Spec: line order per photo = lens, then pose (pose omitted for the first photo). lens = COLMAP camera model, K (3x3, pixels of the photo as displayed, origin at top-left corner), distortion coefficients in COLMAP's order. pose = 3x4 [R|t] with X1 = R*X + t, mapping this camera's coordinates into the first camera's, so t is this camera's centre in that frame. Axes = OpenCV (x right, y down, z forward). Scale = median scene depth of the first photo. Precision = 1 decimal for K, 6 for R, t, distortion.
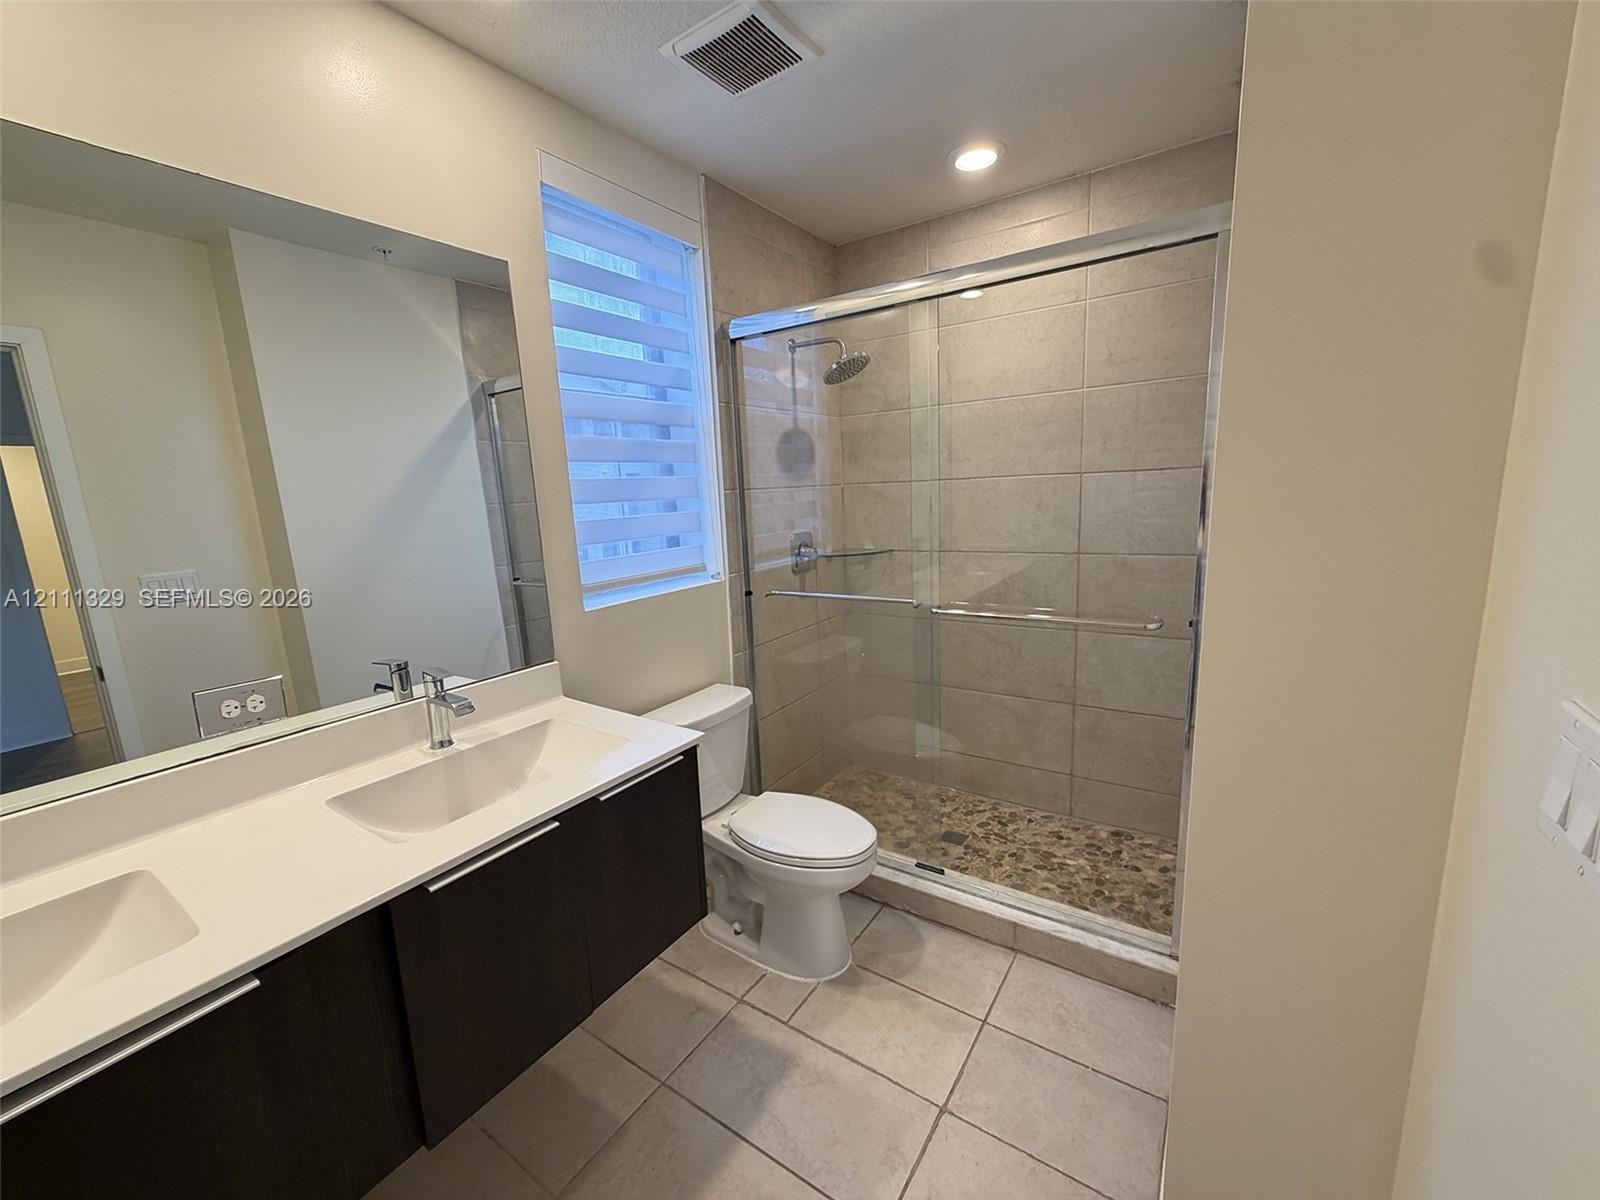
lens RADIAL K [[638.7, 0, 794.3], [0, 638.7, 603.4], [0, 0, 1]] dist [-0.002318, -0.000338]
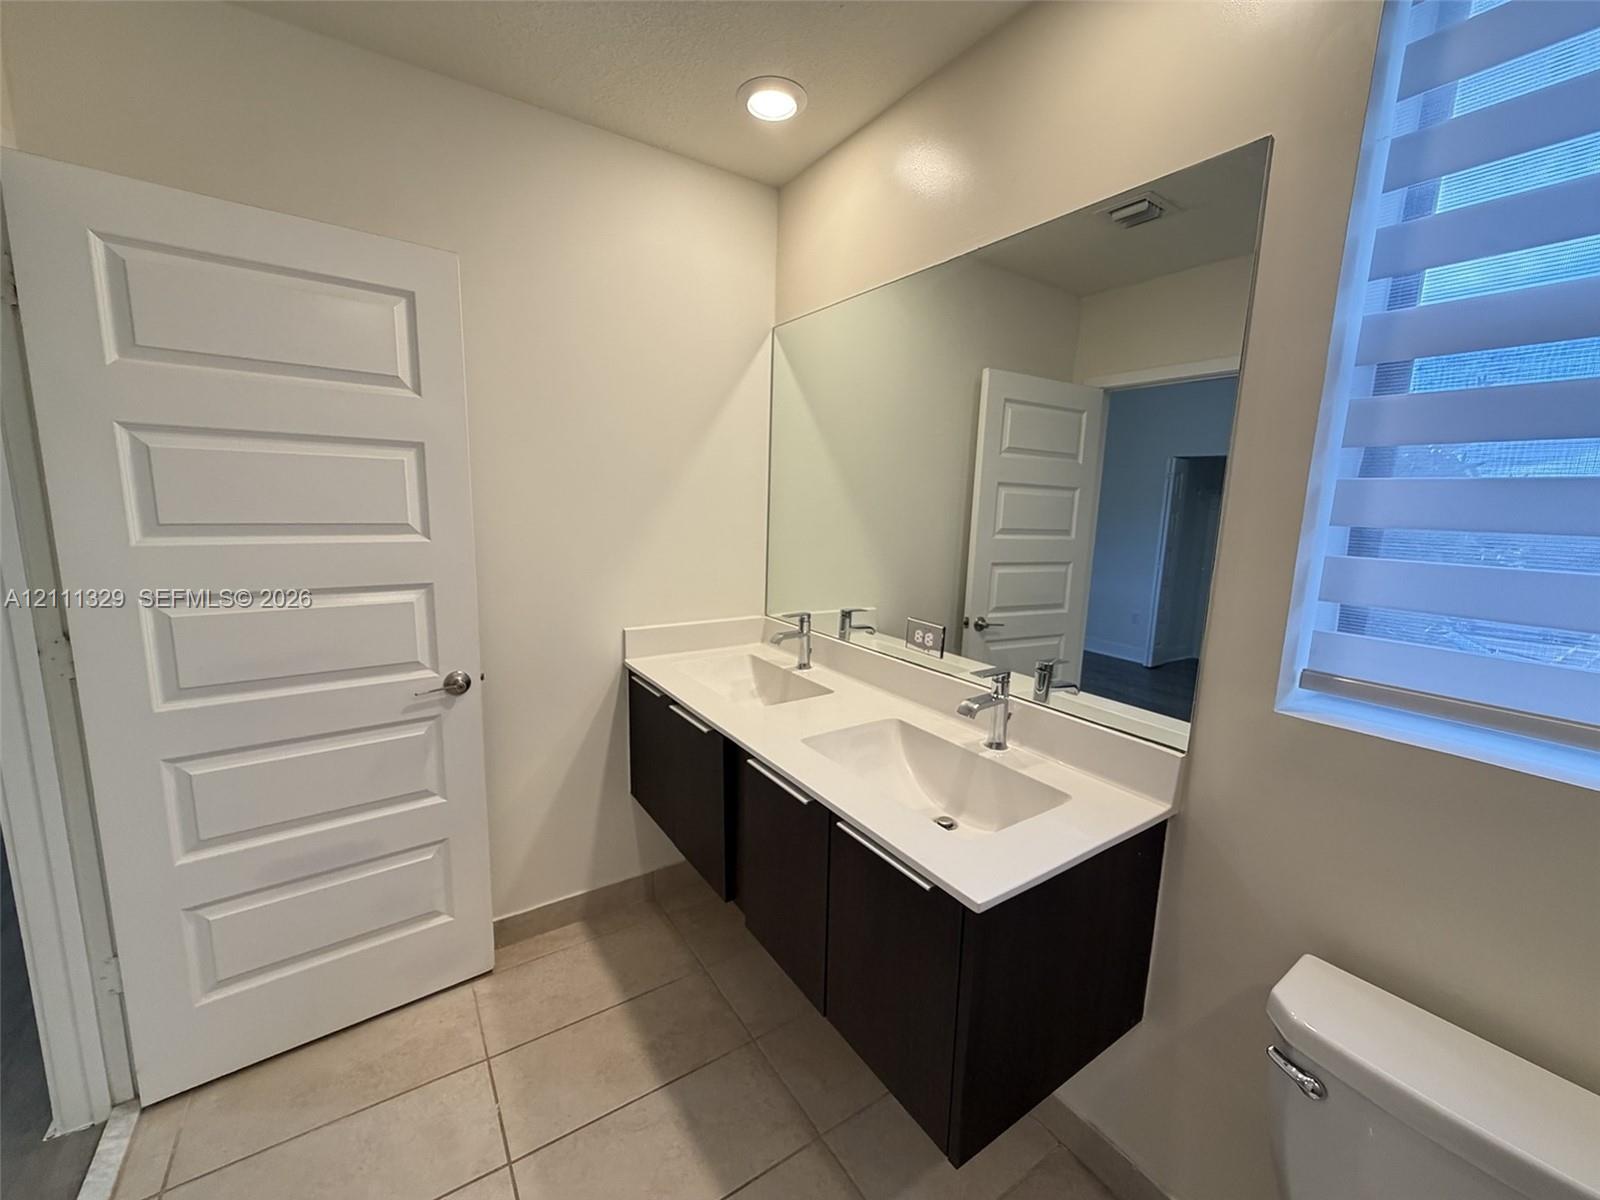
lens RADIAL K [[638.7, 0, 794.3], [0, 638.7, 603.4], [0, 0, 1]] dist [-0.002318, -0.000338]
pose [[-0.386504, 0.179834, -0.904585, 0.505692], [-0.178675, 0.947624, 0.264733, -0.231132], [0.904815, 0.263947, -0.334129, 1.177312]]
